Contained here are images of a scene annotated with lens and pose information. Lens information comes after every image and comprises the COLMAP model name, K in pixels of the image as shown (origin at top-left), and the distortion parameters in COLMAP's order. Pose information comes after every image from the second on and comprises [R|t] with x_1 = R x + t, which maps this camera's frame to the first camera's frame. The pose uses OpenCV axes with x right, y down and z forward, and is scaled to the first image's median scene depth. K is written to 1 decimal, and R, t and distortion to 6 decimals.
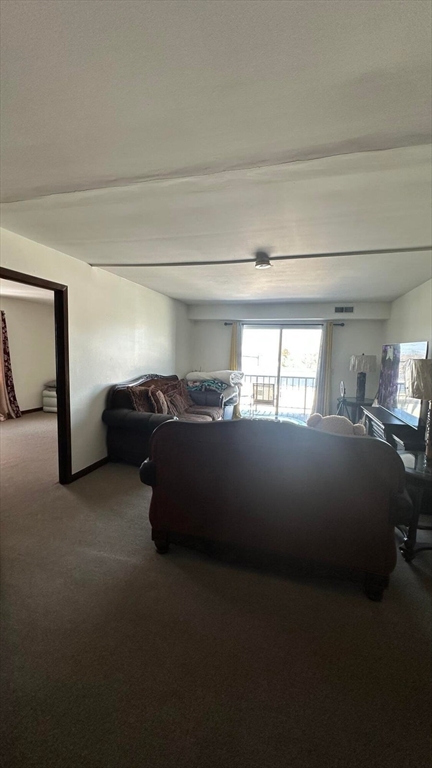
lens RADIAL K [[310.5, 0, 215.6], [0, 310.5, 383.7], [0, 0, 1]] dist [-0.001286, -0.000077]
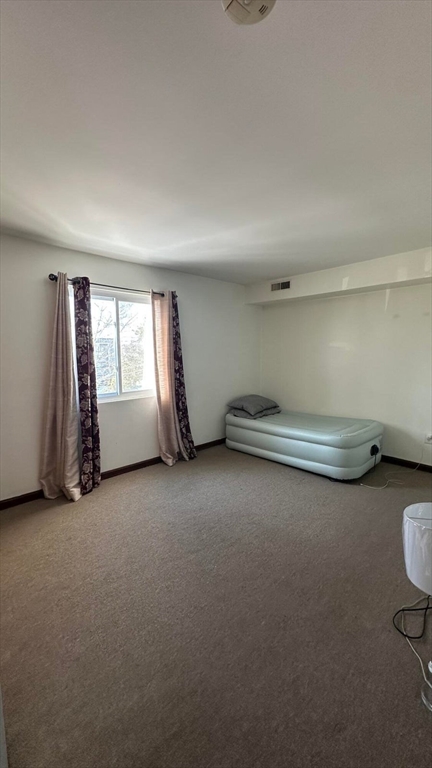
lens RADIAL K [[310.5, 0, 215.7], [0, 310.5, 383.0], [0, 0, 1]] dist [-0.001286, -0.000077]
pose [[0.868291, 0.021216, -0.495601, -0.287550], [-0.020801, 0.999763, 0.006354, -0.053039], [0.495619, 0.004792, 0.868527, 0.479452]]
